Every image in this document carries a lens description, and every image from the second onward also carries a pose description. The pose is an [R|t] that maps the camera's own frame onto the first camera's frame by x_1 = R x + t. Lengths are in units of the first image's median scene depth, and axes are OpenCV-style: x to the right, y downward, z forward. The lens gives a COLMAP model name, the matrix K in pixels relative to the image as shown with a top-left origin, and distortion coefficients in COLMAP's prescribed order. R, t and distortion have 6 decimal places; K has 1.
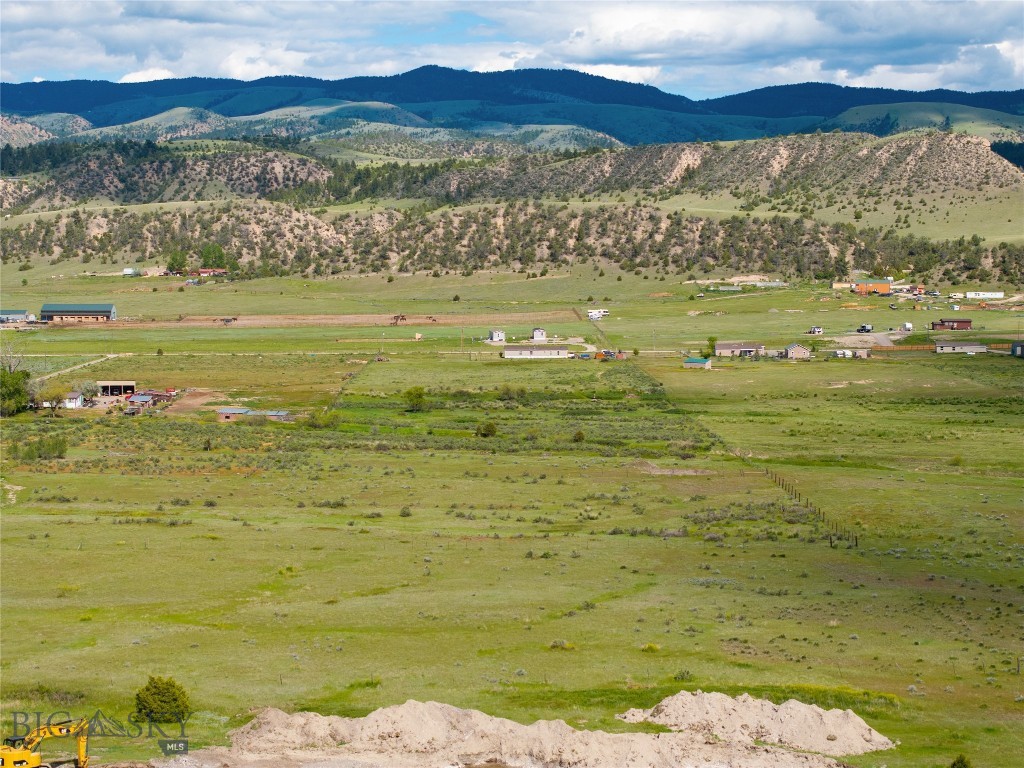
lens RADIAL K [[2016.7, 0, 512.0], [0, 2016.7, 384.0], [0, 0, 1]] dist [-0.179536, 1.175358]
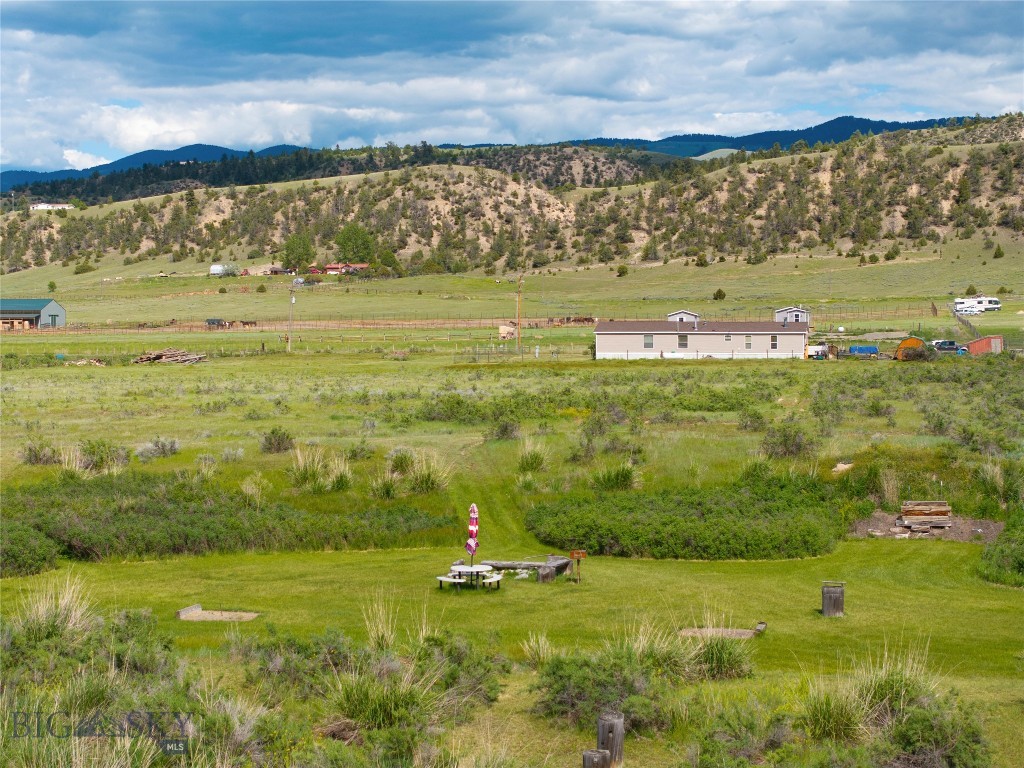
lens RADIAL K [[2016.7, 0, 512.0], [0, 2016.7, 384.0], [0, 0, 1]] dist [-0.179536, 1.175358]
pose [[0.977372, 0.001853, -0.211521, 0.028705], [-0.009918, 0.999263, -0.037075, 0.001275], [0.211297, 0.038334, 0.976670, 0.420486]]
